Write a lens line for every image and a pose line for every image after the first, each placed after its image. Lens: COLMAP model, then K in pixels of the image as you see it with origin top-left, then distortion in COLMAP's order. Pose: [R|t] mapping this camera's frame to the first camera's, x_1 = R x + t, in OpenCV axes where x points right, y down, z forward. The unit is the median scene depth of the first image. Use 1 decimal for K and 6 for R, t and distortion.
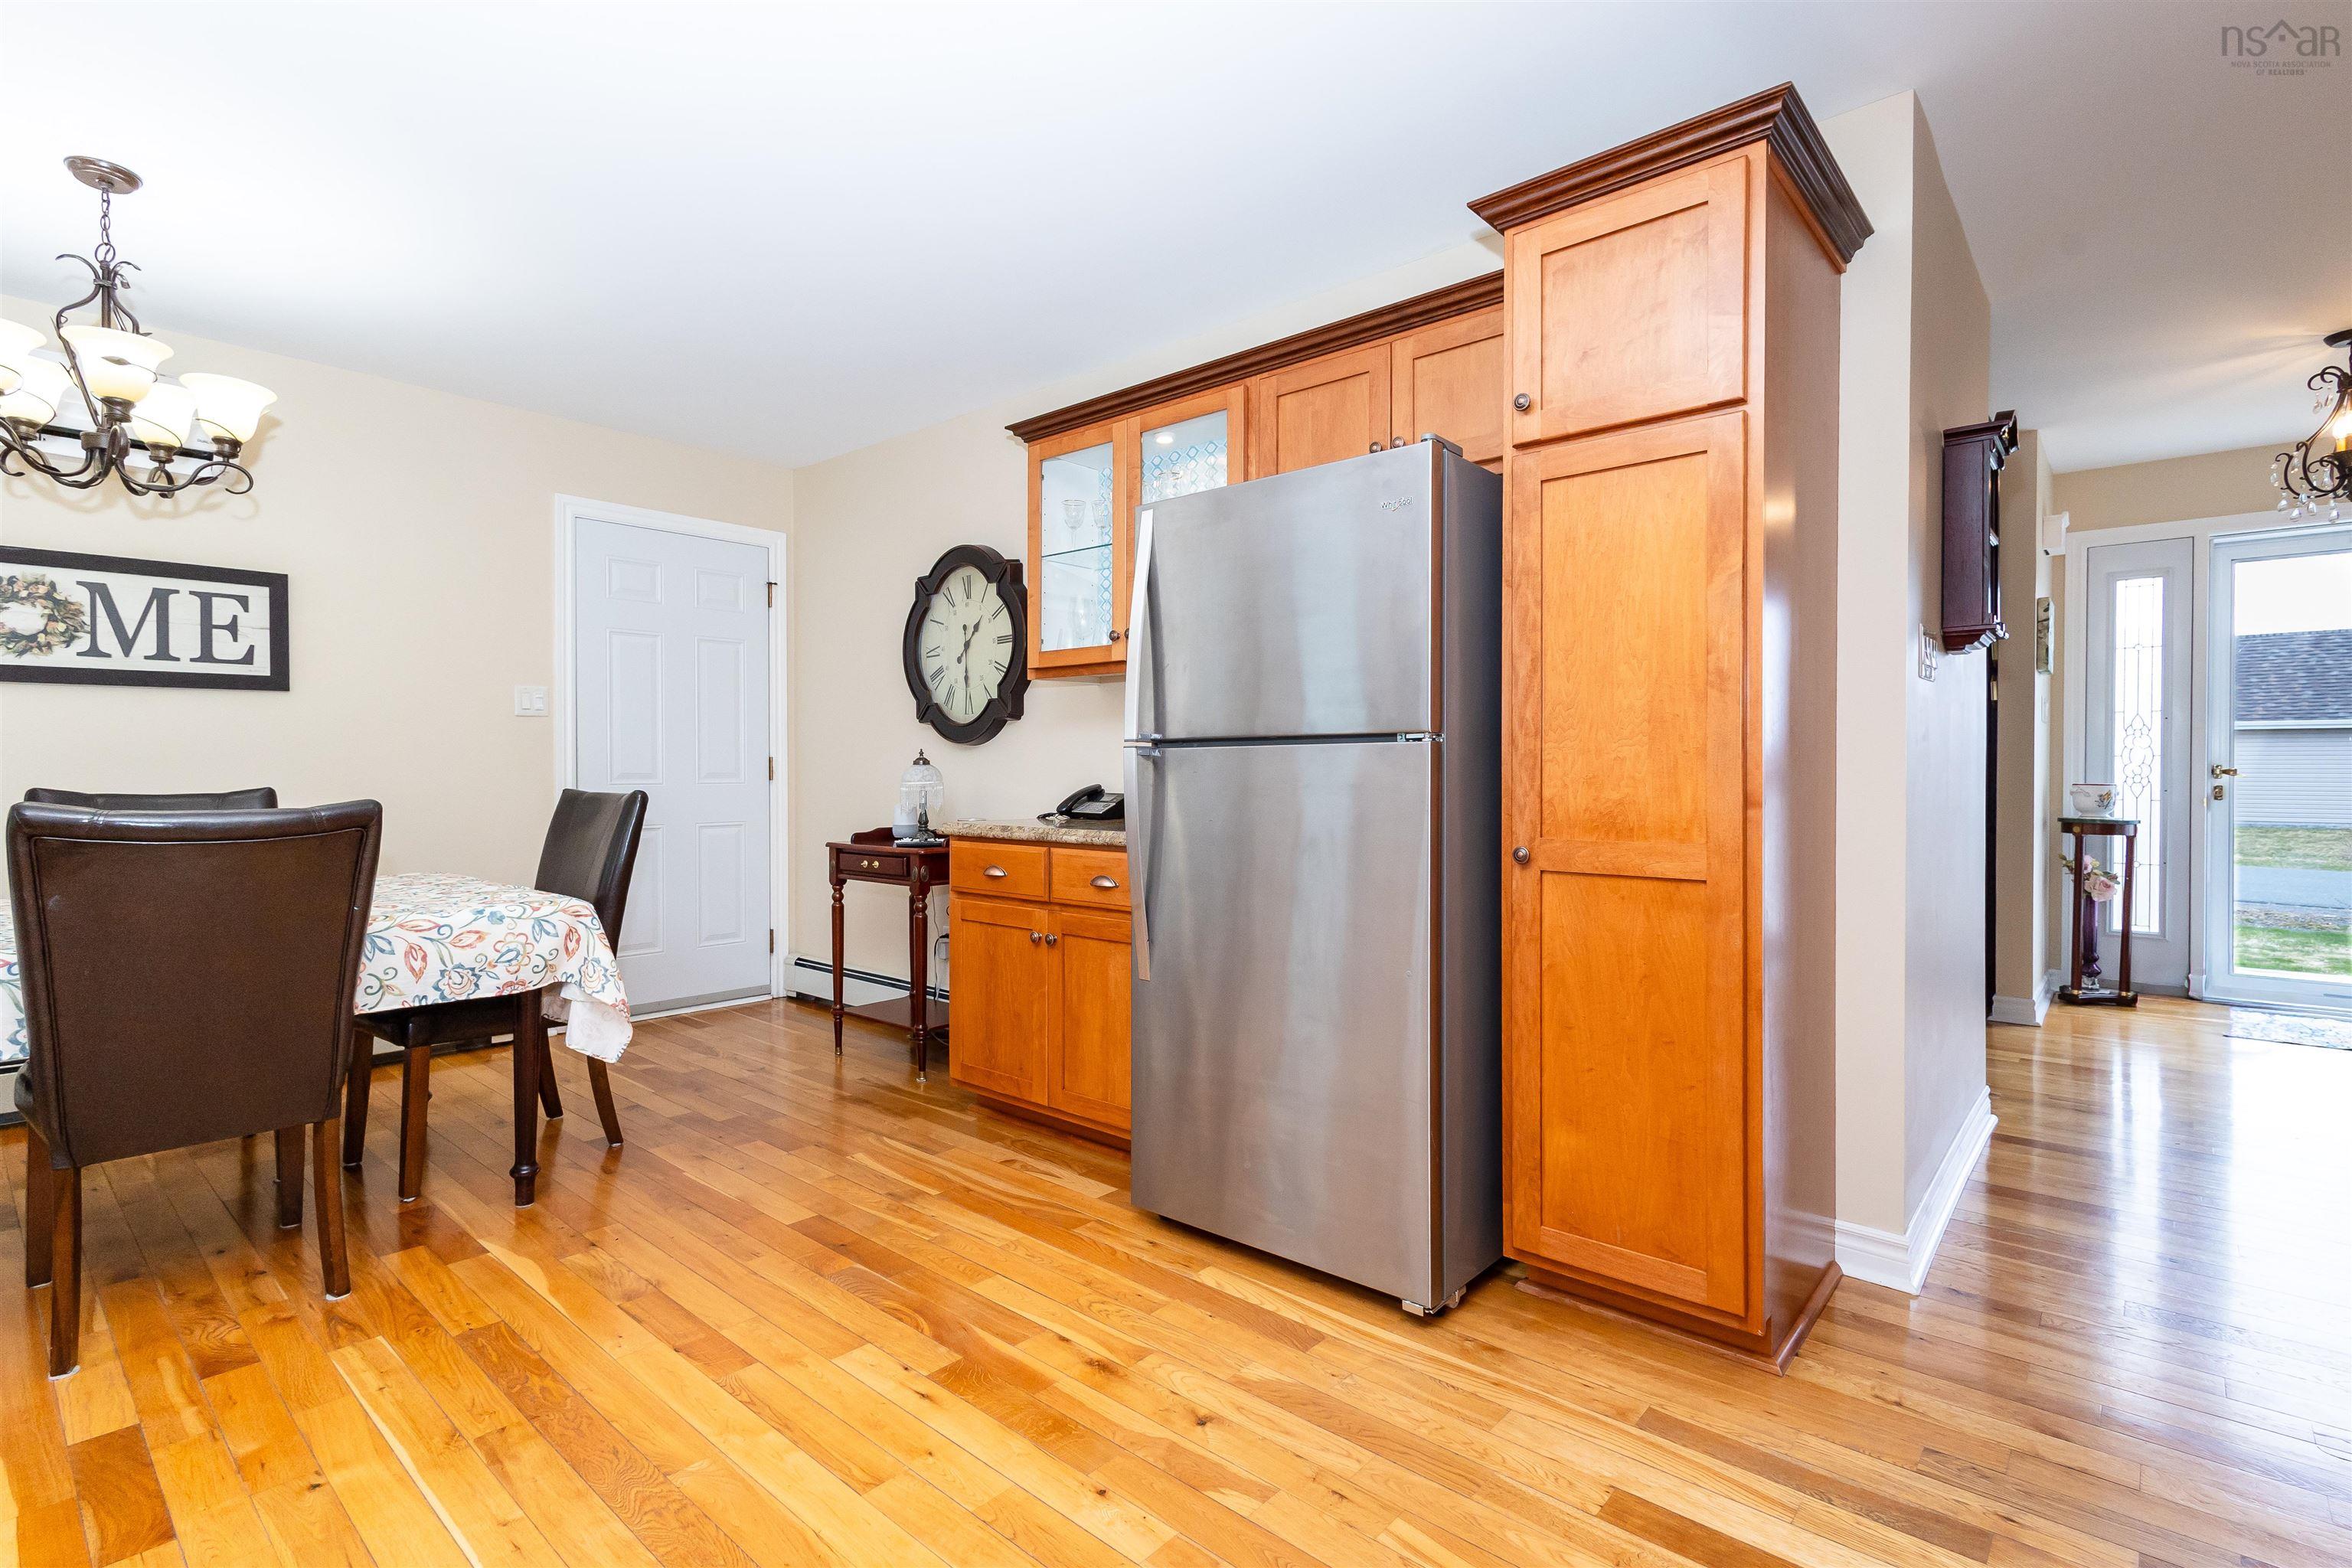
lens RADIAL K [[1110.8, 0, 1180.3], [0, 1110.8, 782.9], [0, 0, 1]] dist [0.010536, -0.000340]
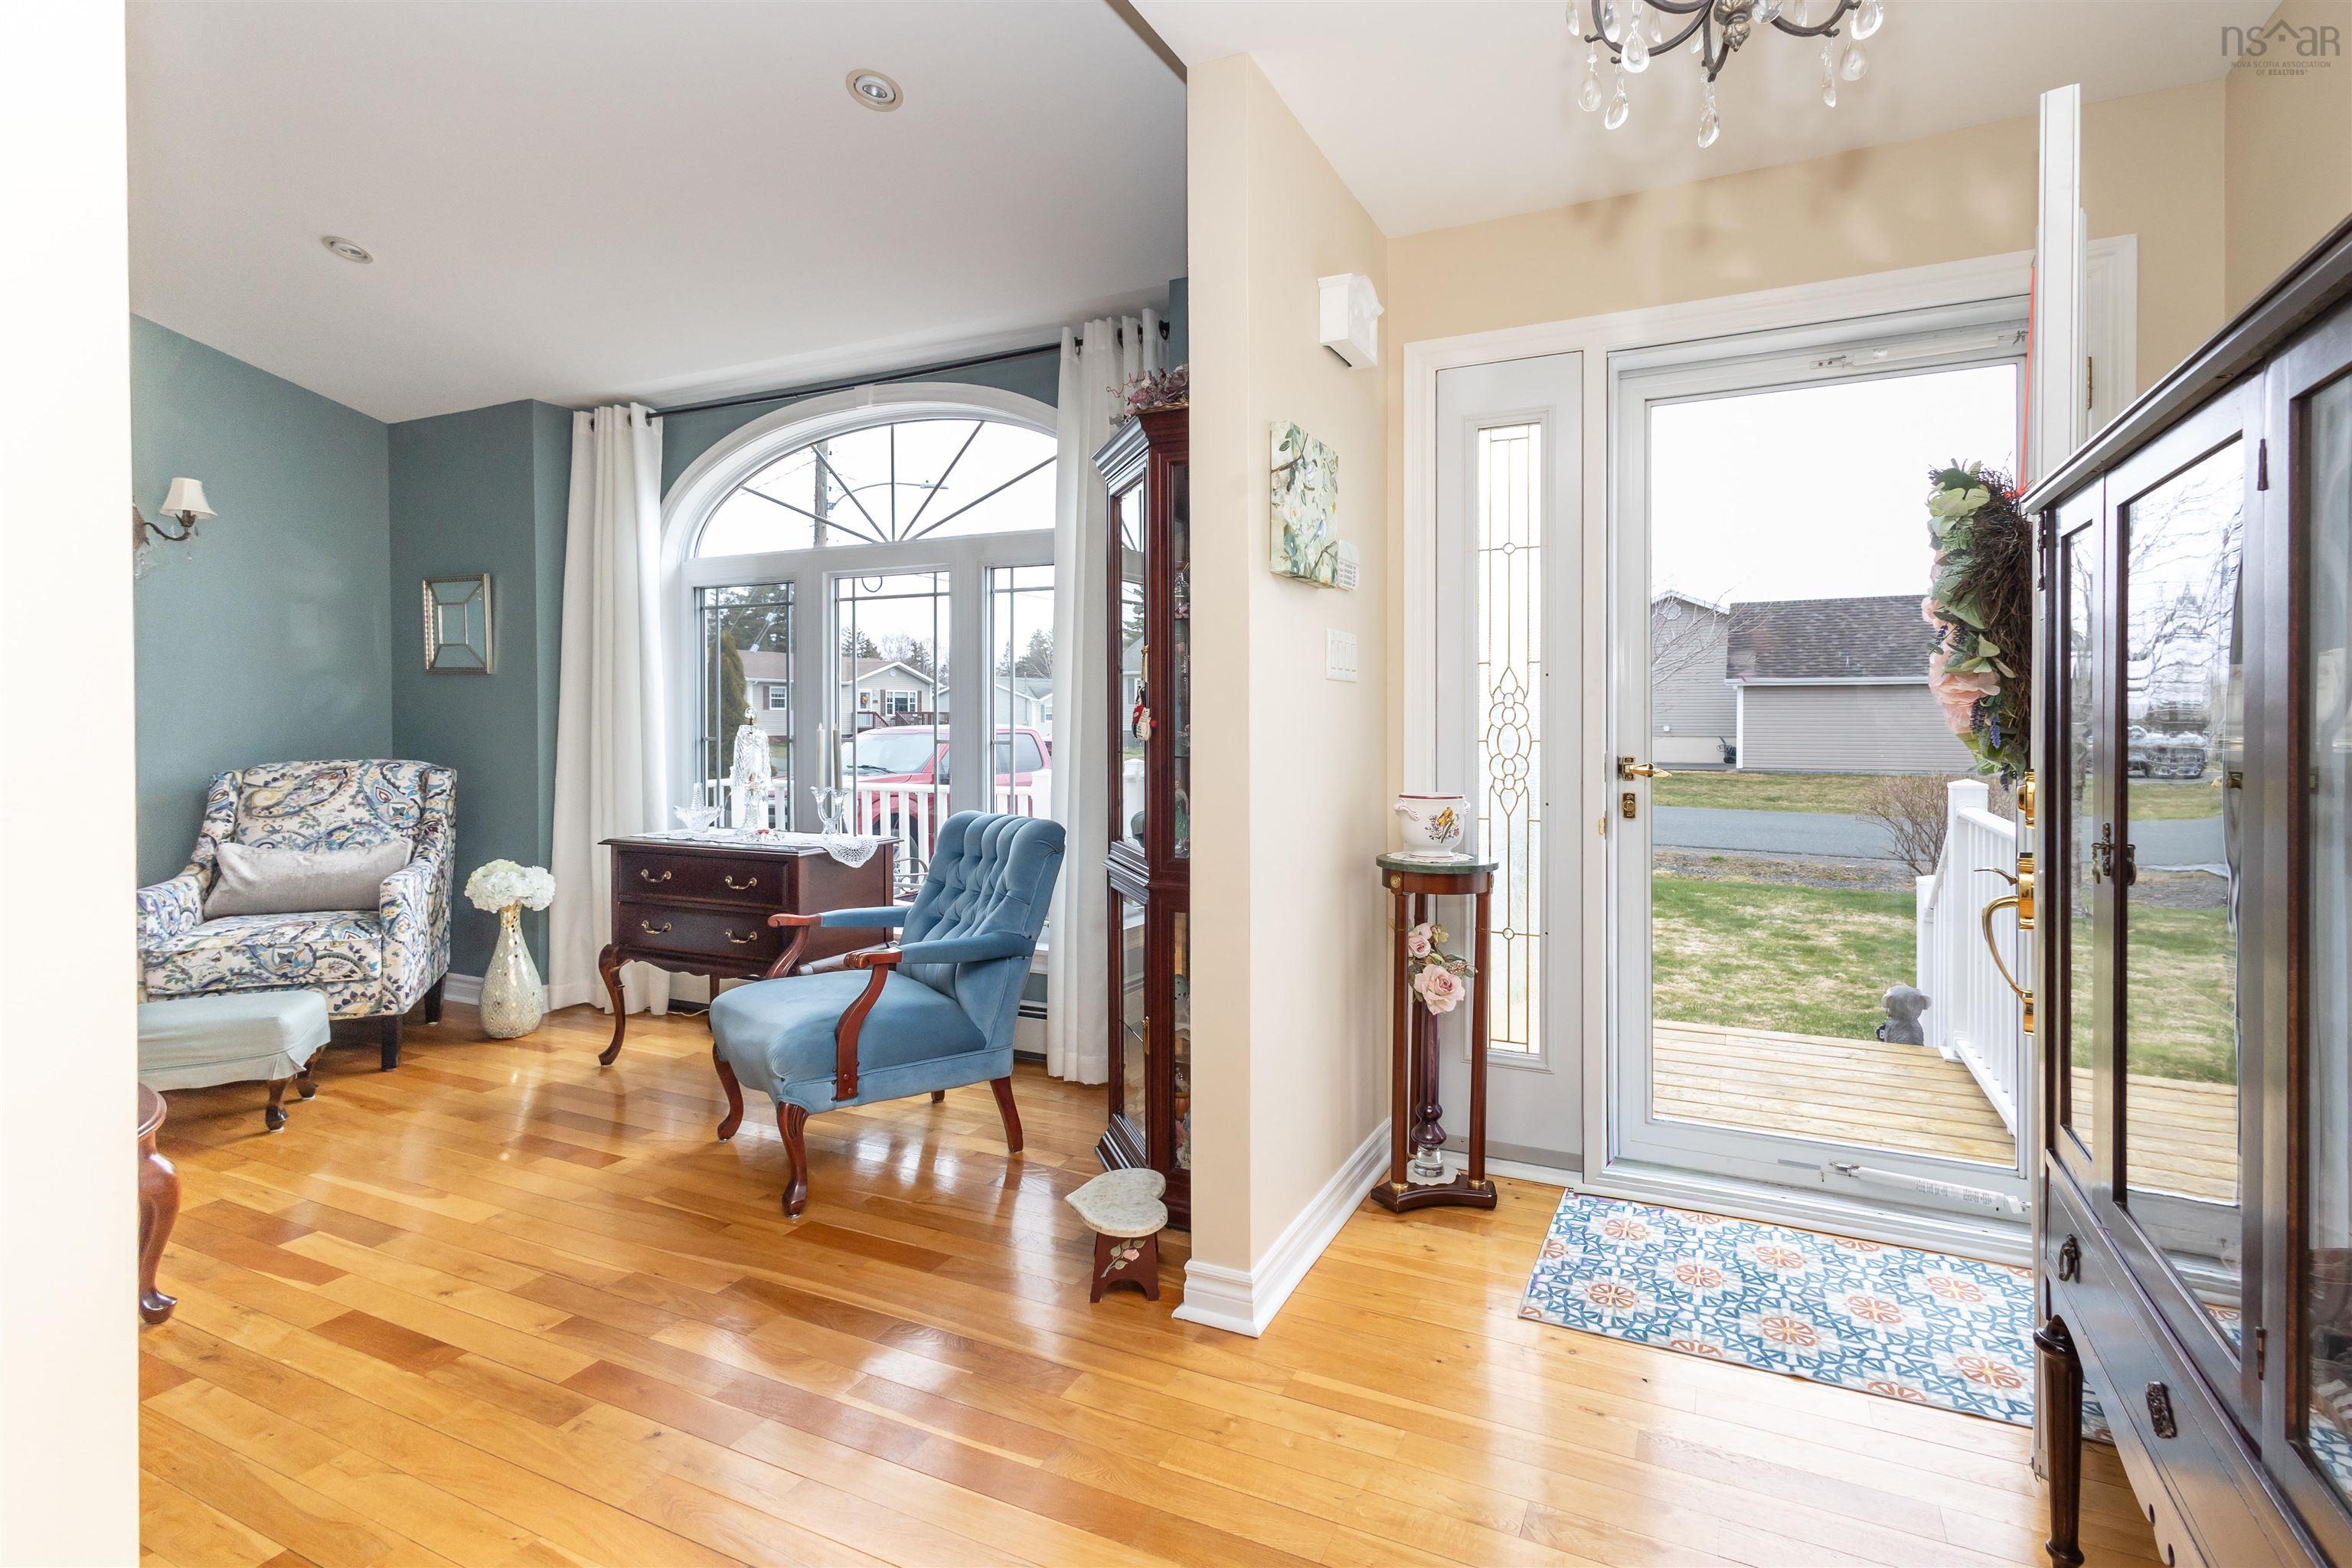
lens RADIAL K [[1110.8, 0, 1225.3], [0, 1110.8, 734.6], [0, 0, 1]] dist [0.010536, -0.000340]
pose [[0.961885, -0.004219, 0.273421, 0.568506], [0.003096, 0.999985, 0.004541, -0.031050], [-0.273436, -0.003522, 0.961884, 0.504709]]
